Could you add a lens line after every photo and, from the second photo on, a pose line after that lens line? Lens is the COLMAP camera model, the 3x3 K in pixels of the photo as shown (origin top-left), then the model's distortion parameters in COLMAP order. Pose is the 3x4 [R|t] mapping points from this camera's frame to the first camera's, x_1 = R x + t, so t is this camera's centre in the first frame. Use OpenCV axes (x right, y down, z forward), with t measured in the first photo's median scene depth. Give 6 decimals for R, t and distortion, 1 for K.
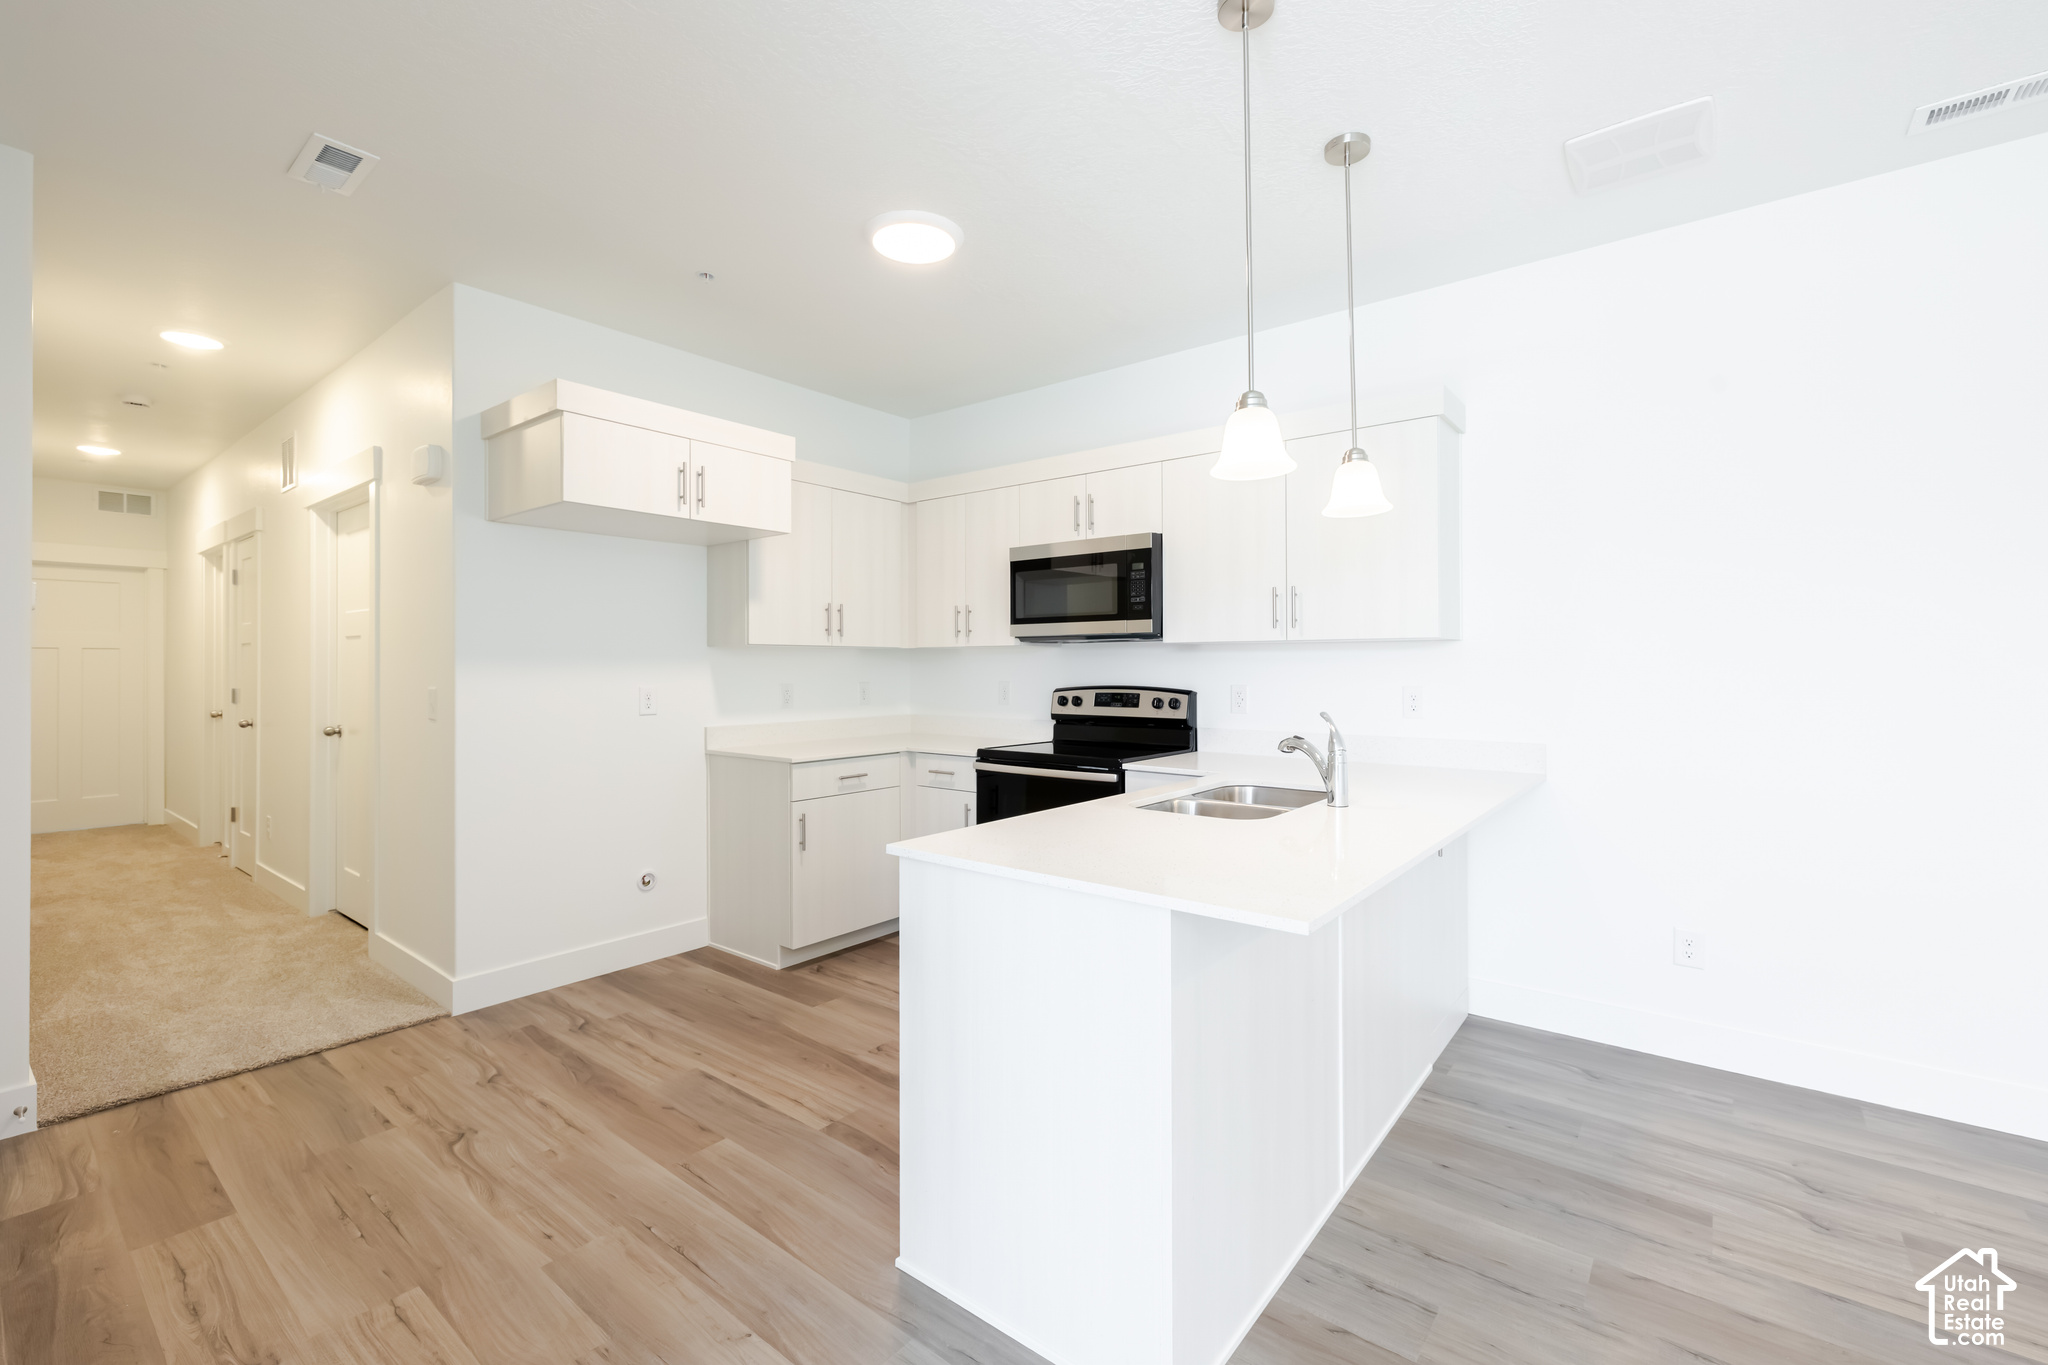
lens RADIAL K [[874.3, 0, 1002.6], [0, 874.3, 657.9], [0, 0, 1]] dist [-0.015043, -0.000109]
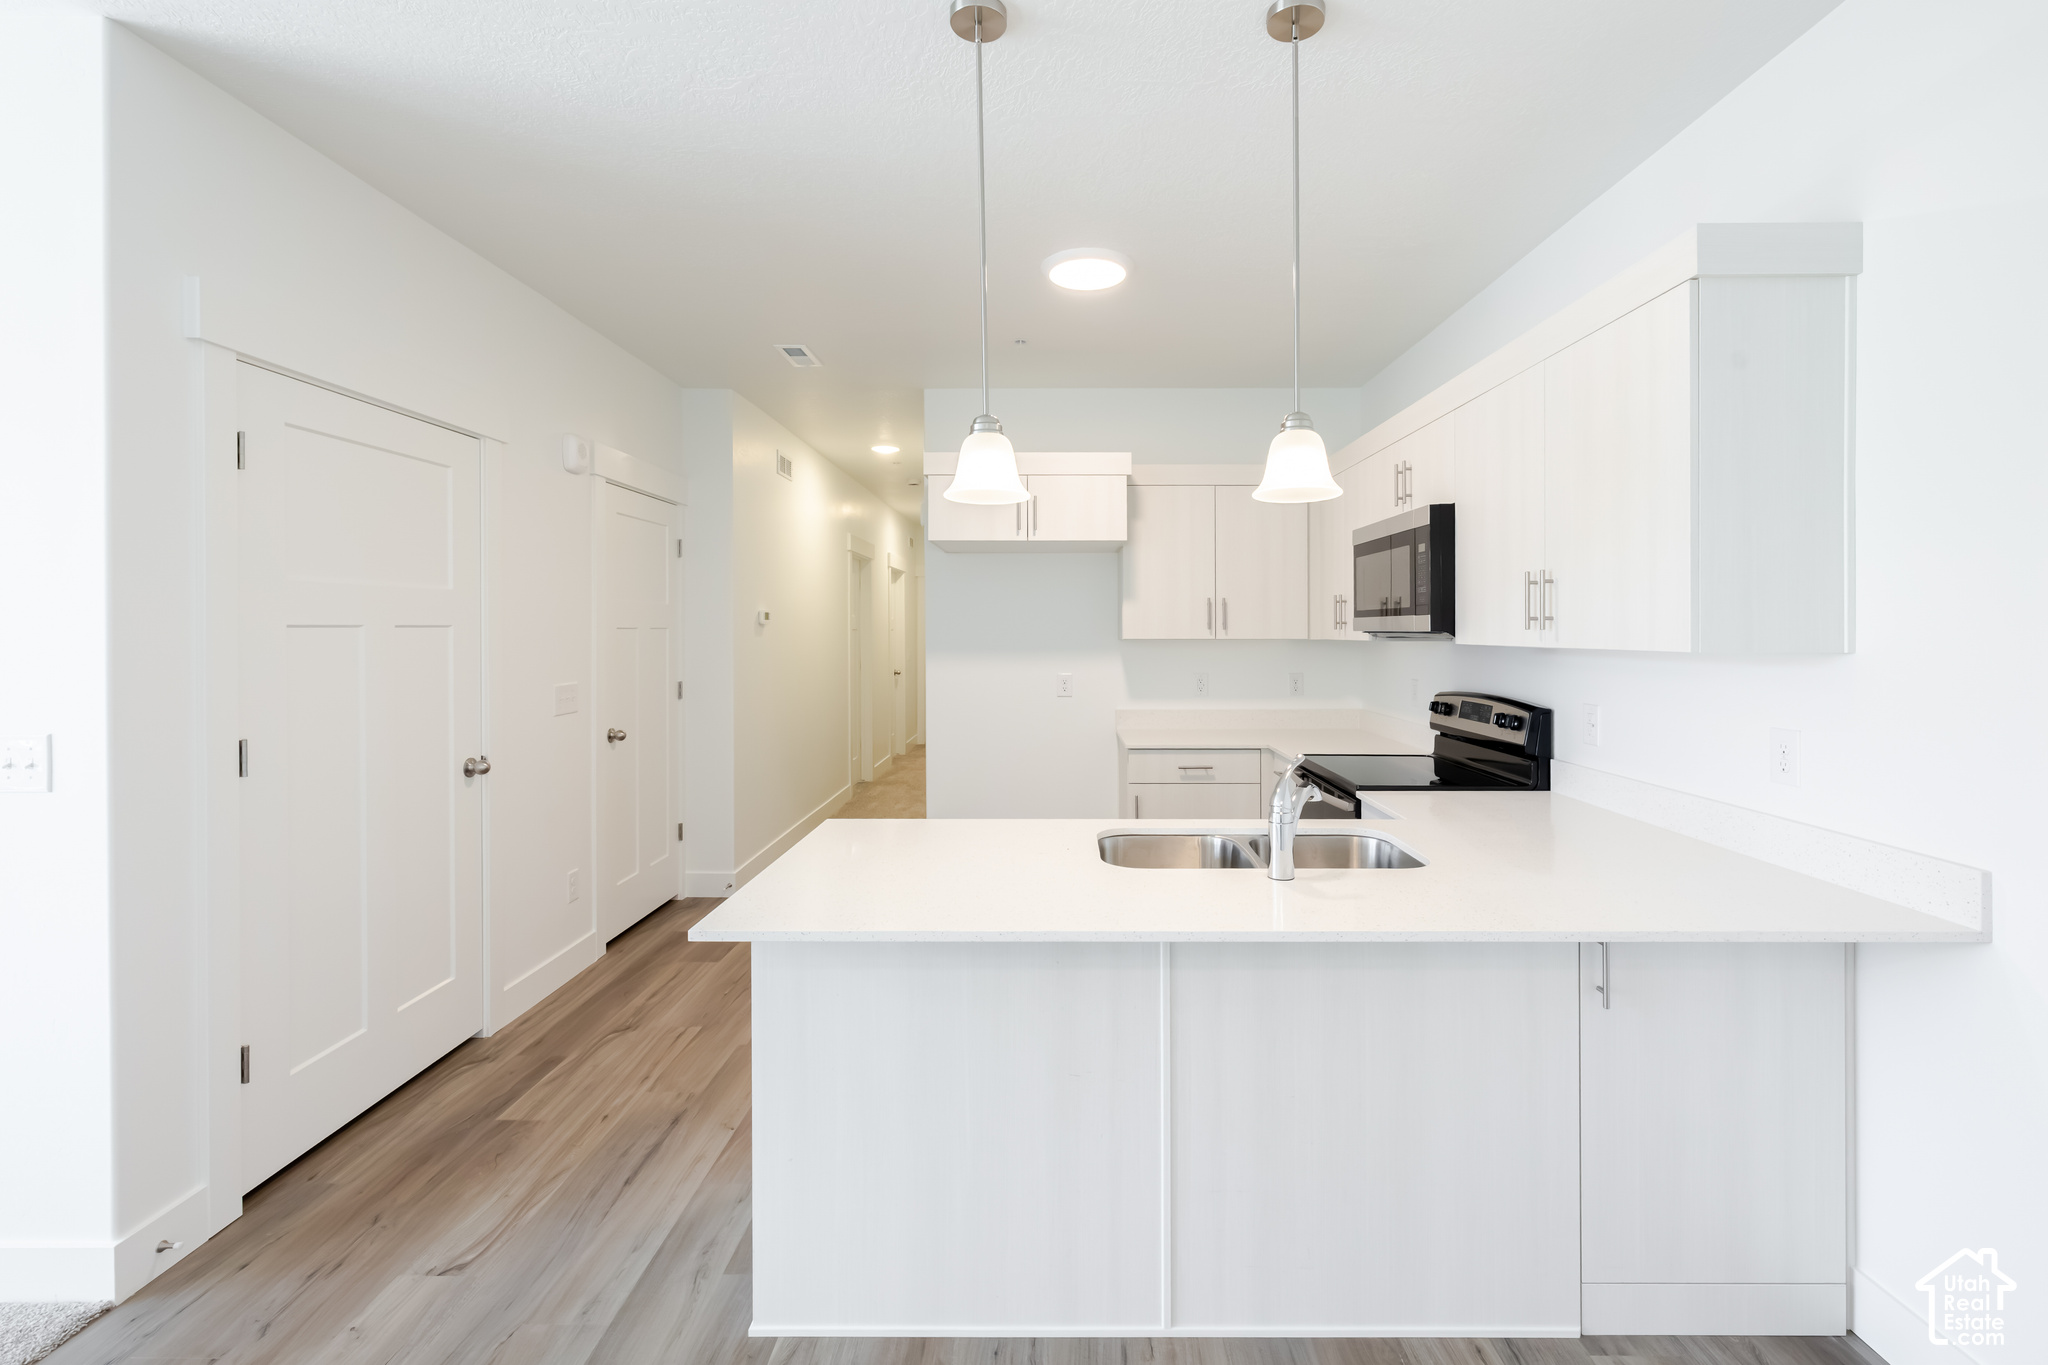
lens RADIAL K [[872.9, 0, 1030.9], [0, 872.9, 622.5], [0, 0, 1]] dist [-0.016218, -0.000245]
pose [[0.614974, -0.007223, -0.788514, 0.525328], [0.007936, 0.999964, -0.002971, -0.034593], [0.788507, -0.004430, 0.615009, 0.213244]]
